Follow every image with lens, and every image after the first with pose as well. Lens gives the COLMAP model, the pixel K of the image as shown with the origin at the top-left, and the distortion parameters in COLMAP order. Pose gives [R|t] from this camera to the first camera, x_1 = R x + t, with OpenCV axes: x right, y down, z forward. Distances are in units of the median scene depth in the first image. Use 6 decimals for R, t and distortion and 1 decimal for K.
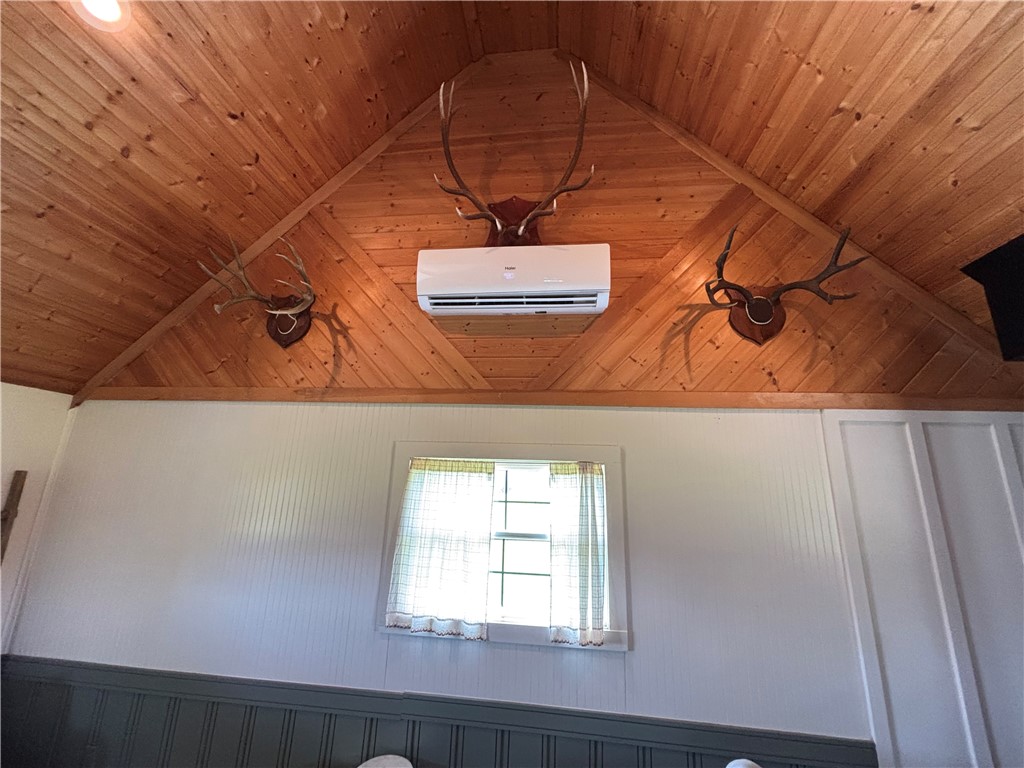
lens RADIAL K [[410.5, 0, 509.1], [0, 410.5, 379.5], [0, 0, 1]] dist [0.000159, -0.001722]
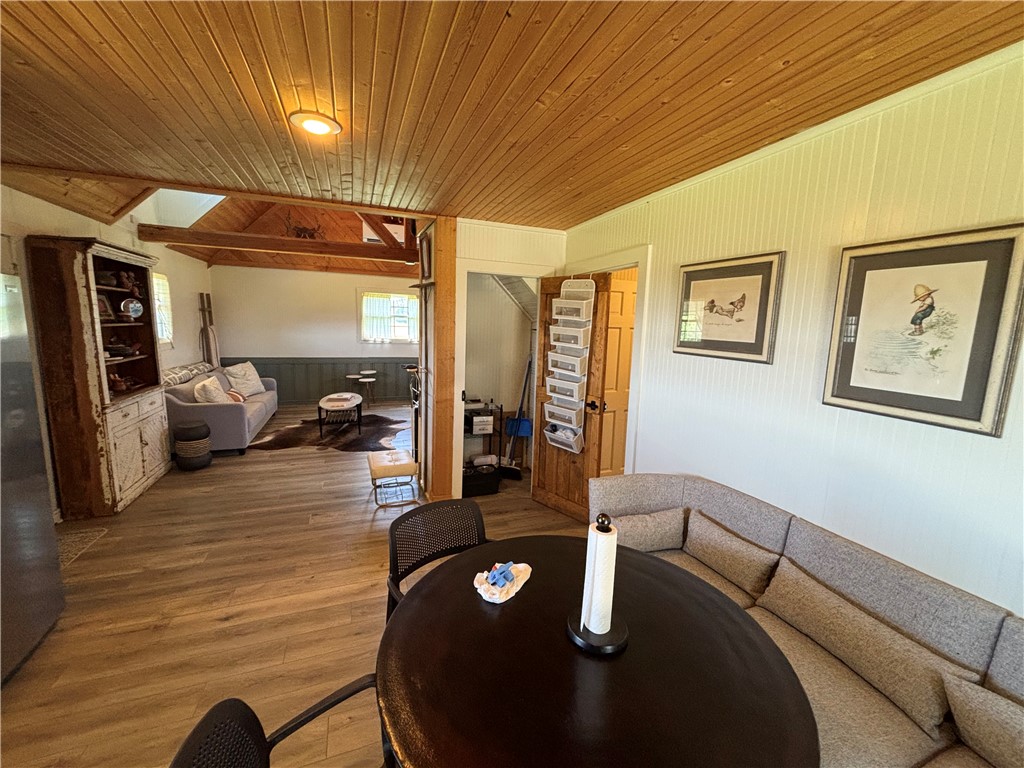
lens RADIAL K [[410.5, 0, 510.5], [0, 410.5, 380.0], [0, 0, 1]] dist [0.000159, -0.001722]
pose [[0.884012, -0.061611, 0.463387, -0.779467], [-0.124574, 0.924382, 0.360556, -0.493022], [-0.450560, -0.376461, 0.809489, -2.433253]]
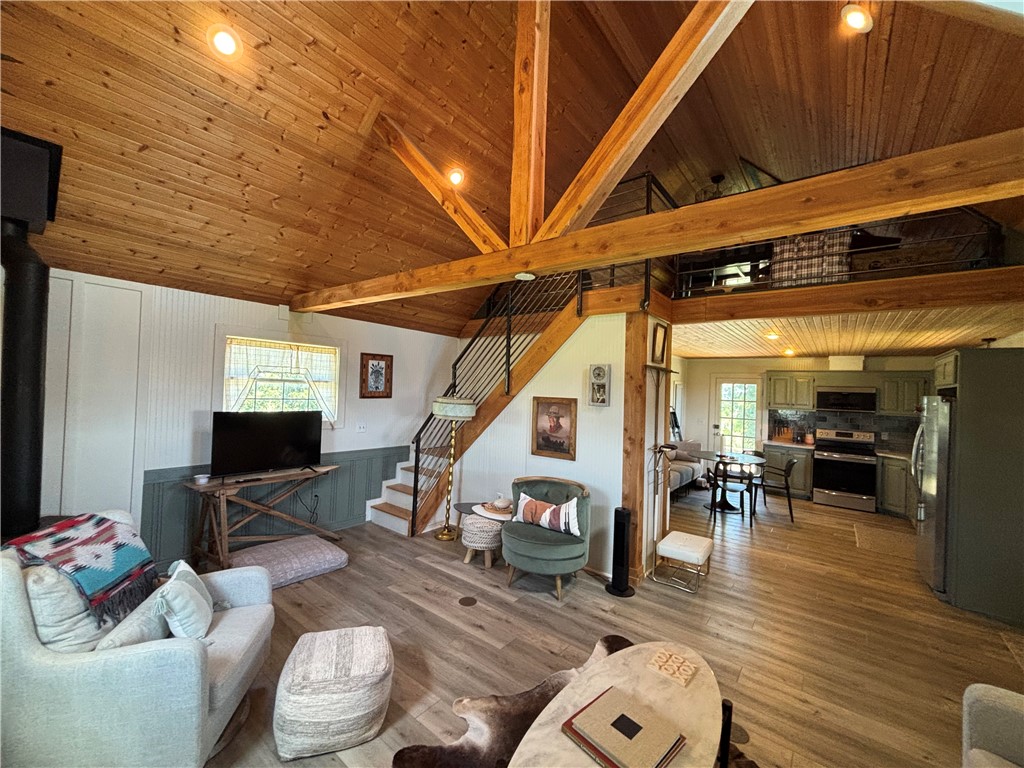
lens RADIAL K [[410.5, 0, 508.4], [0, 410.5, 384.5], [0, 0, 1]] dist [0.000159, -0.001722]
pose [[-0.849166, -0.056640, 0.525079, -0.670633], [-0.190256, 0.960284, -0.204100, 0.324771], [-0.492665, -0.273215, -0.826217, 0.869210]]
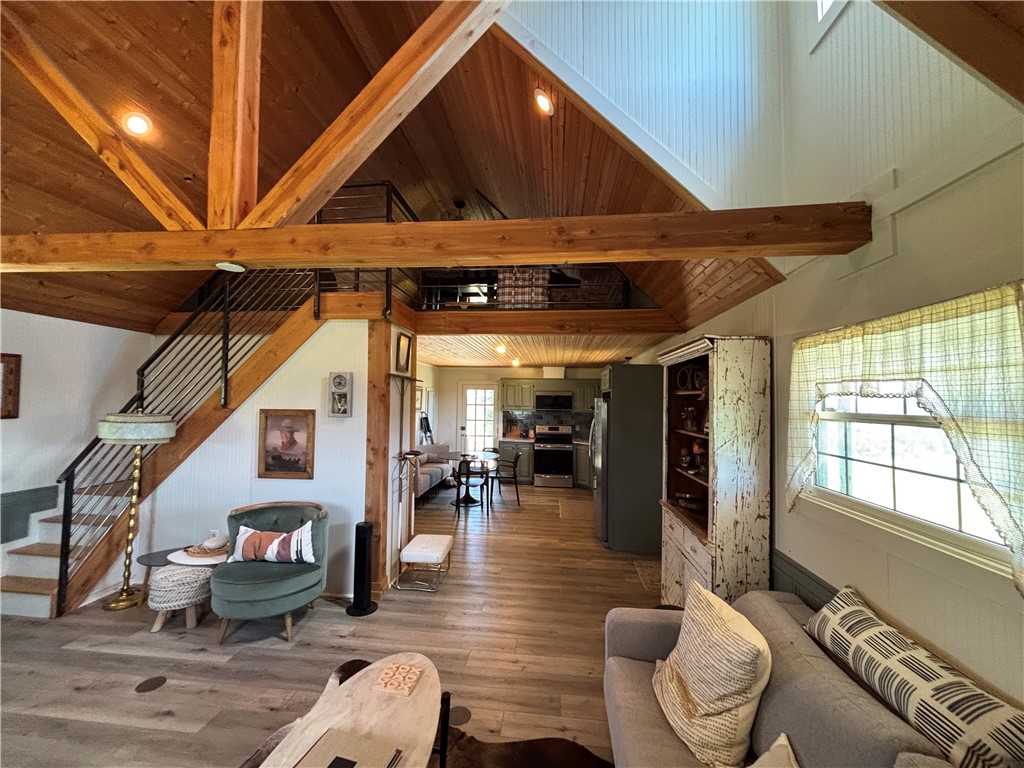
lens RADIAL K [[410.5, 0, 510.2], [0, 410.5, 385.2], [0, 0, 1]] dist [0.000159, -0.001722]
pose [[-0.998954, -0.044464, -0.010645, -0.742470], [-0.039666, 0.958645, -0.281827, 0.294768], [0.022736, -0.281110, -0.959406, 0.830251]]
